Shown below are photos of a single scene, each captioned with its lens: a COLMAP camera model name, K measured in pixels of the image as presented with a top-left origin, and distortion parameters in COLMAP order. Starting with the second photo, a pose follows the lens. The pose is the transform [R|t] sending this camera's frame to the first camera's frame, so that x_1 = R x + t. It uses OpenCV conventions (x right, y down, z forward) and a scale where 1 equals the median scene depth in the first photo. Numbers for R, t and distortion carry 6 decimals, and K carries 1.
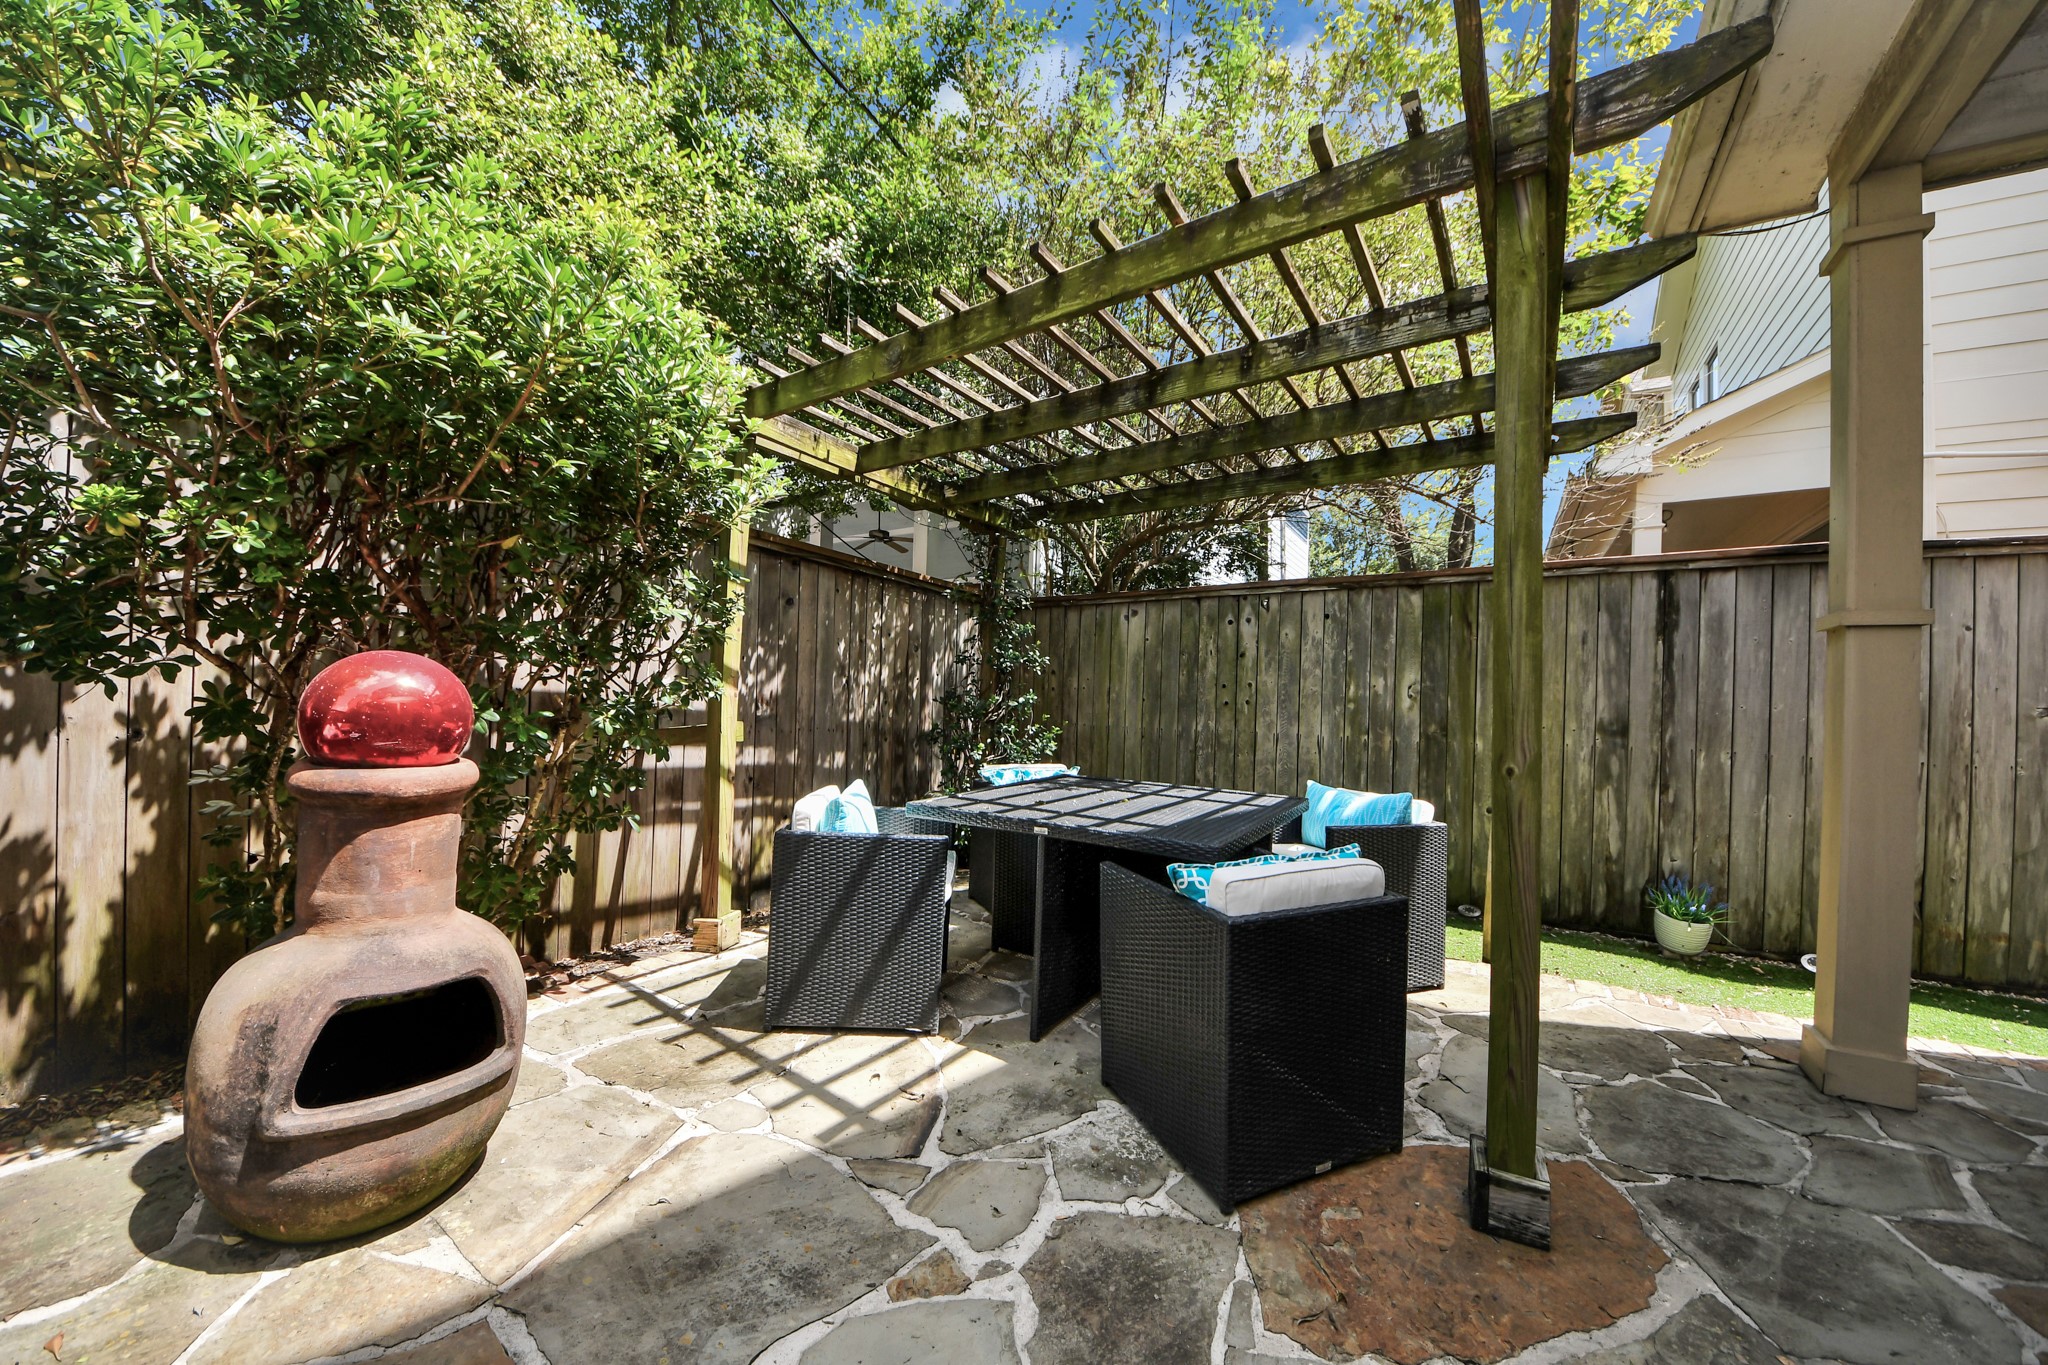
lens RADIAL K [[726.2, 0, 1018.6], [0, 726.2, 689.0], [0, 0, 1]] dist [-0.016276, -0.000282]
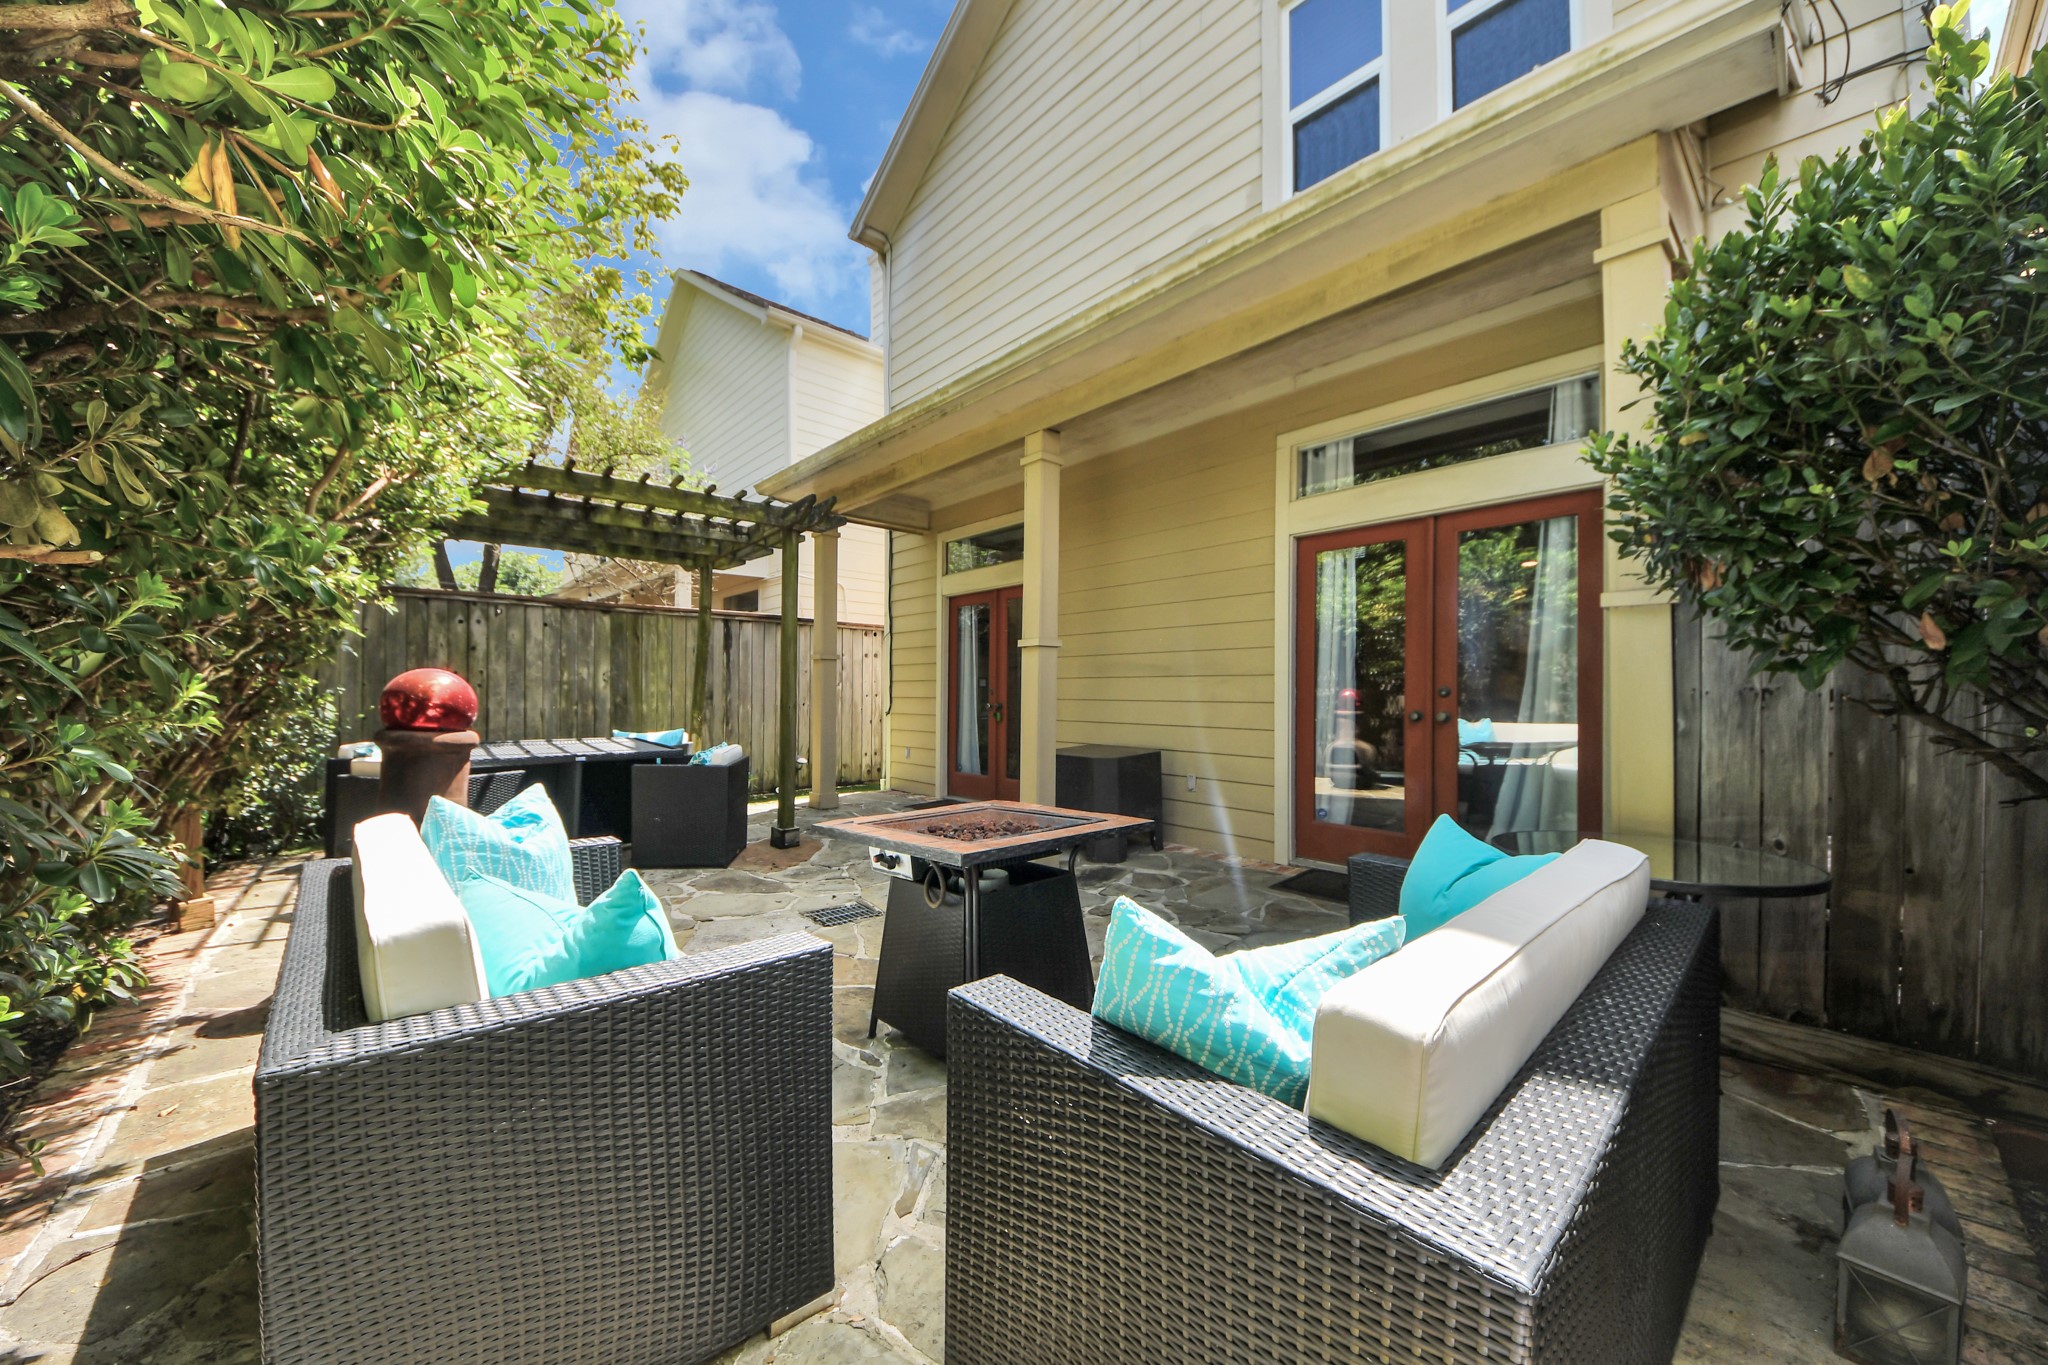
lens RADIAL K [[726.2, 0, 1021.5], [0, 726.2, 690.6], [0, 0, 1]] dist [-0.016276, -0.000282]
pose [[0.249859, -0.022992, 0.968009, -0.840475], [-0.014551, 0.999516, 0.027496, -0.025545], [-0.968173, -0.020955, 0.249403, -0.321429]]
